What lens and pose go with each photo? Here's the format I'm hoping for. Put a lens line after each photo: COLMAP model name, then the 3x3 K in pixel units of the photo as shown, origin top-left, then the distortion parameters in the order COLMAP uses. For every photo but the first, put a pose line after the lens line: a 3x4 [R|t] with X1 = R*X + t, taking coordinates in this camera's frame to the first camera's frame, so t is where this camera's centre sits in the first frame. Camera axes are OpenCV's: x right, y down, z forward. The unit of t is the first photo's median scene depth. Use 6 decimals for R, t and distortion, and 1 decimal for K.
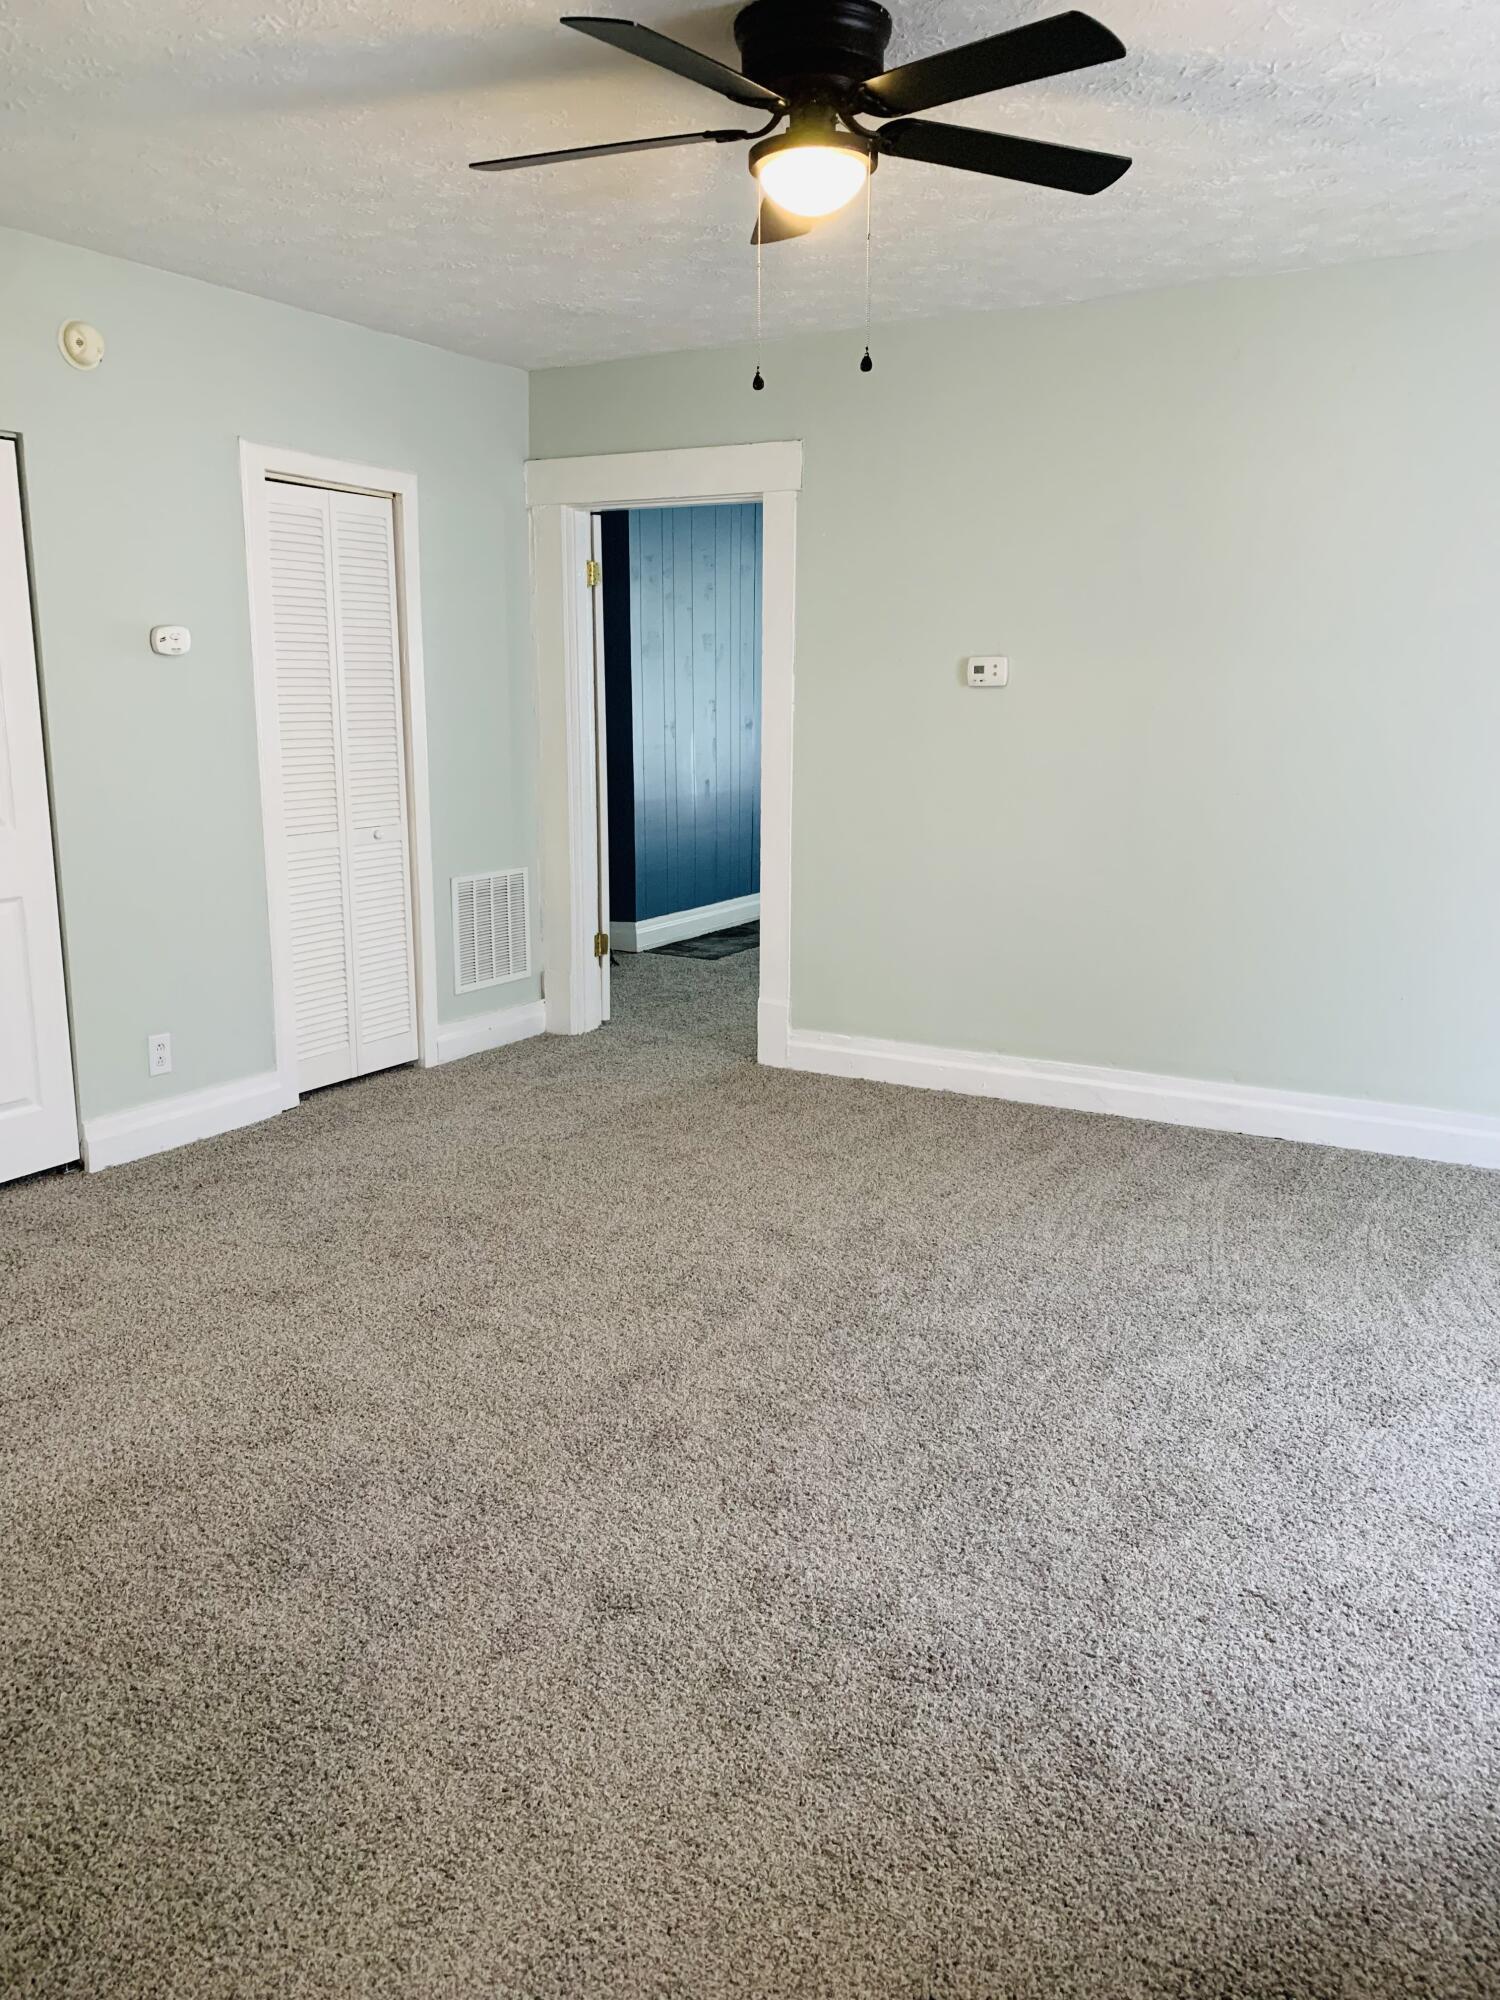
lens RADIAL K [[1506.8, 0, 750.0], [0, 1506.8, 1000.0], [0, 0, 1]] dist [-0.000326, -0.076960]
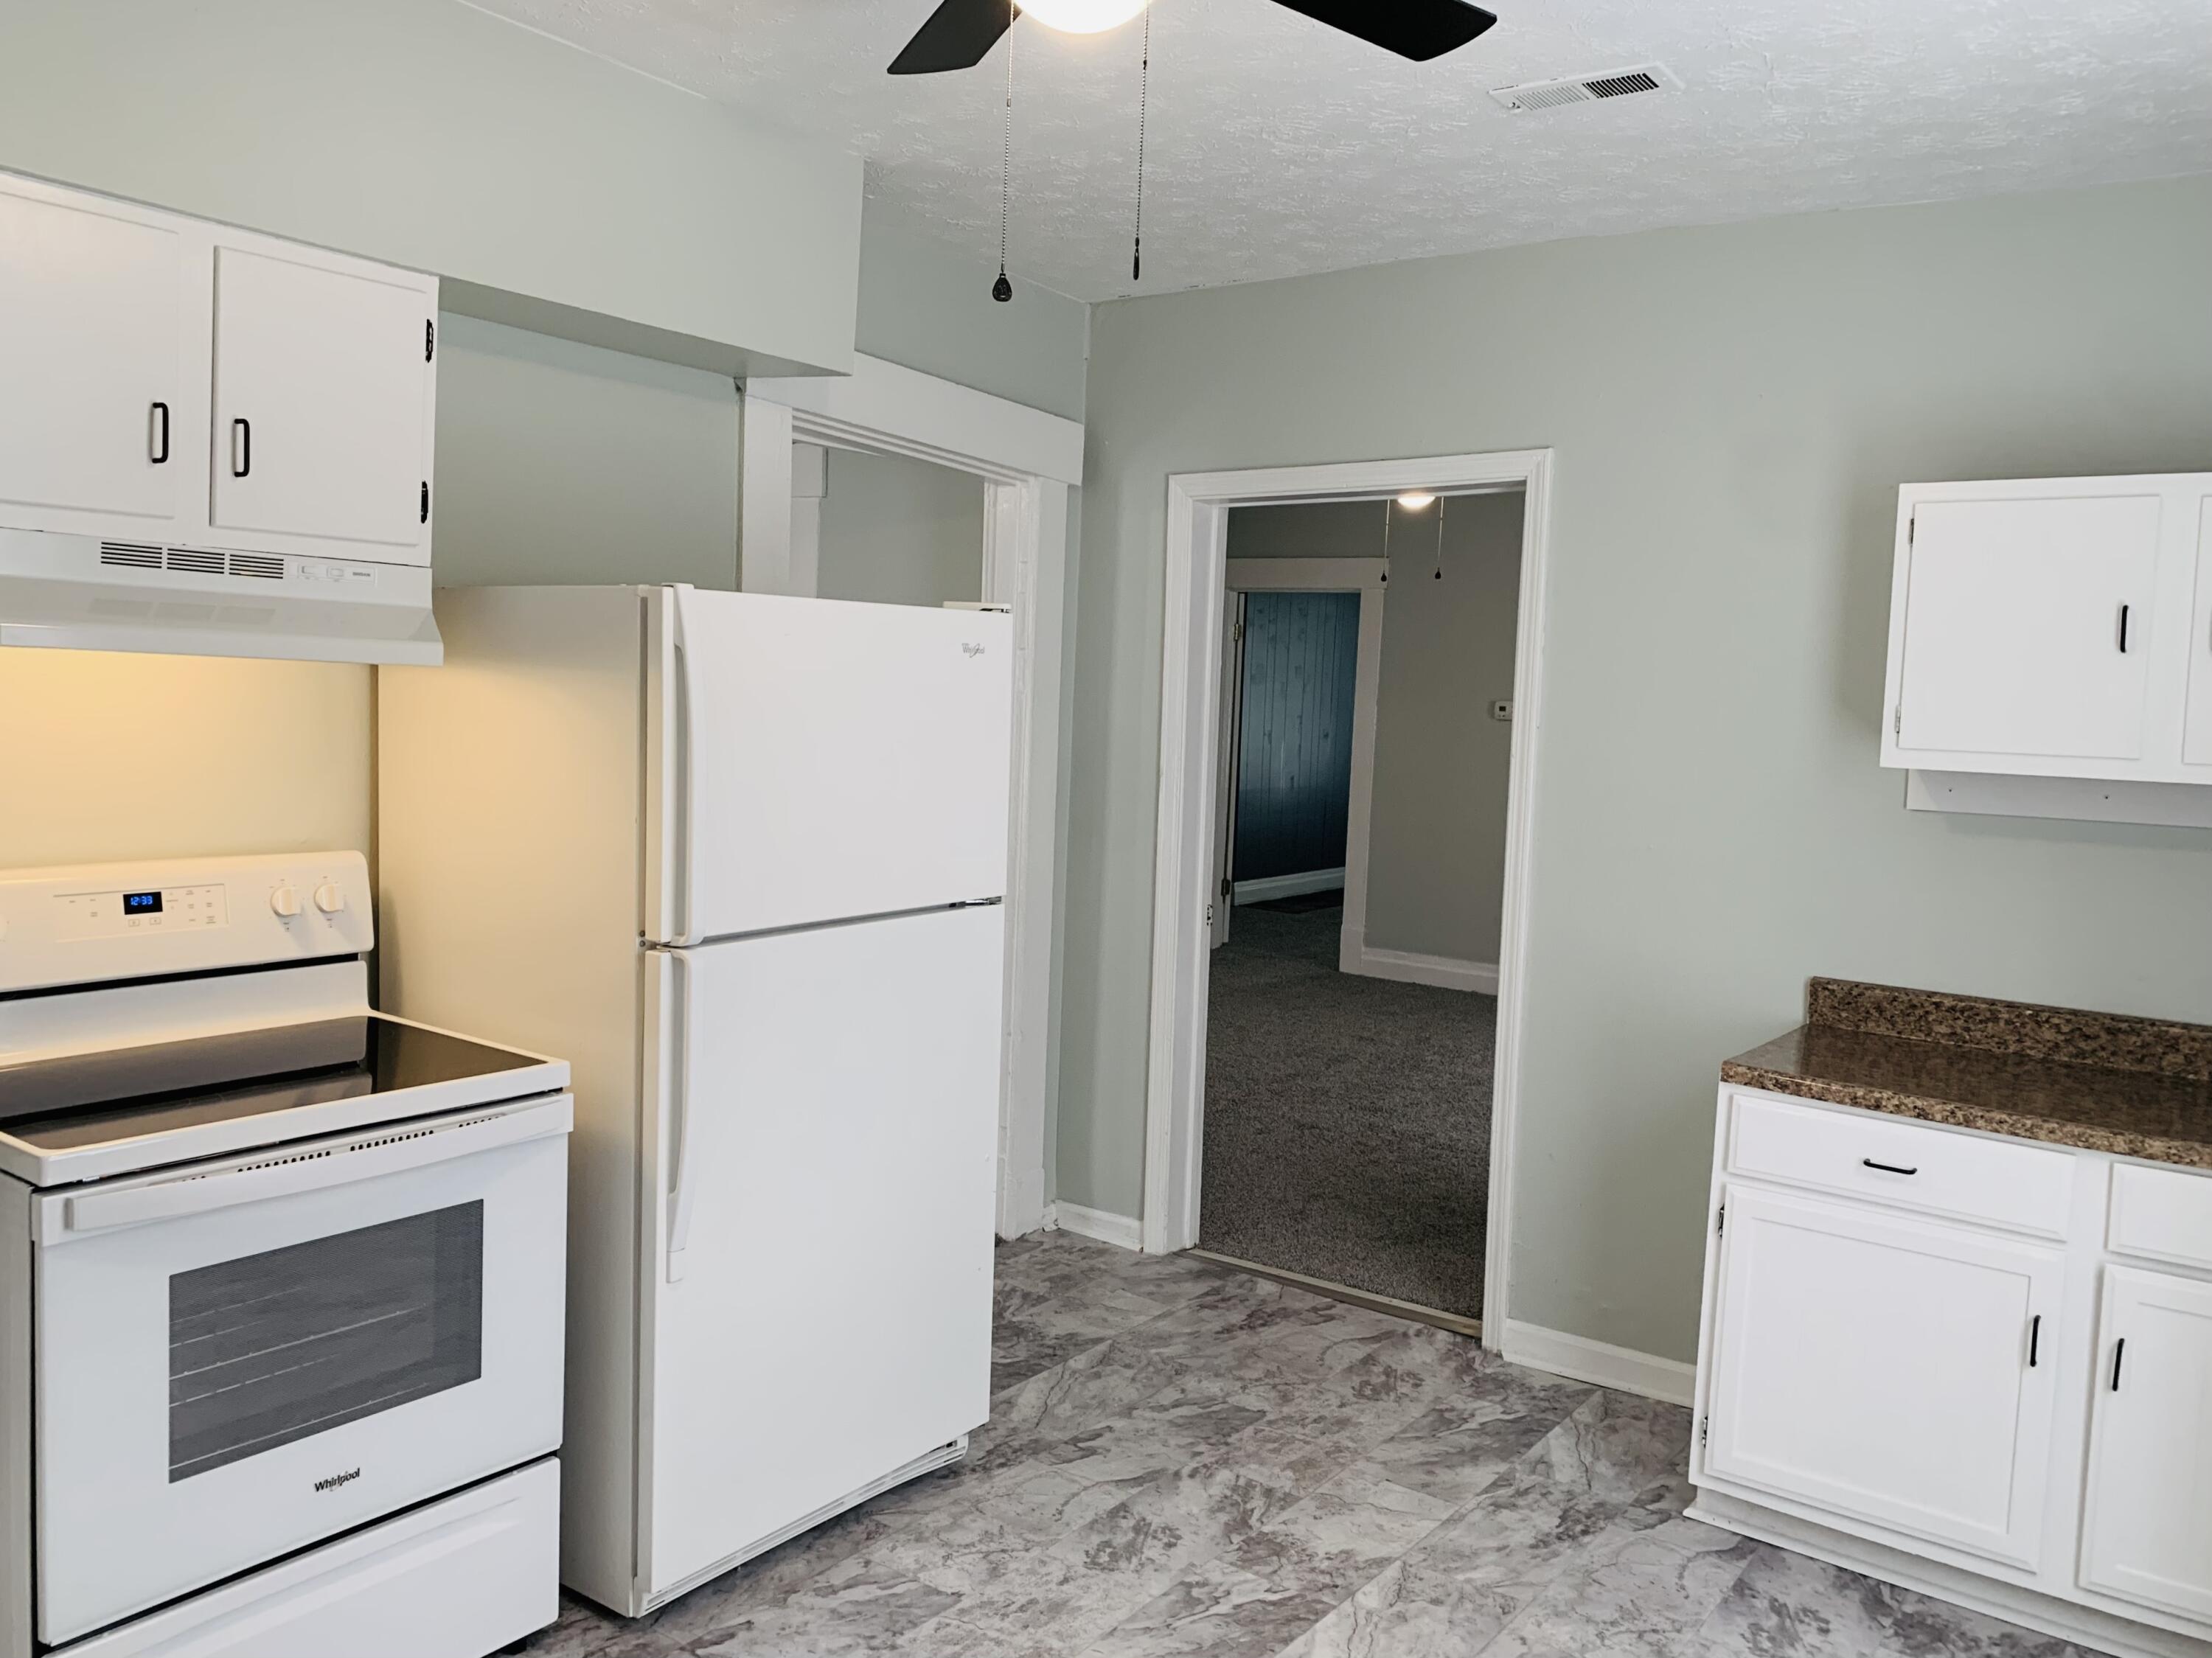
lens RADIAL K [[1666.4, 0, 1022.1], [0, 1666.4, 791.7], [0, 0, 1]] dist [-0.000326, -0.076960]
pose [[0.987711, 0.043776, -0.150037, -0.061925], [-0.064278, 0.988806, -0.134649, 0.105676], [0.142464, 0.142639, 0.979468, -0.611704]]
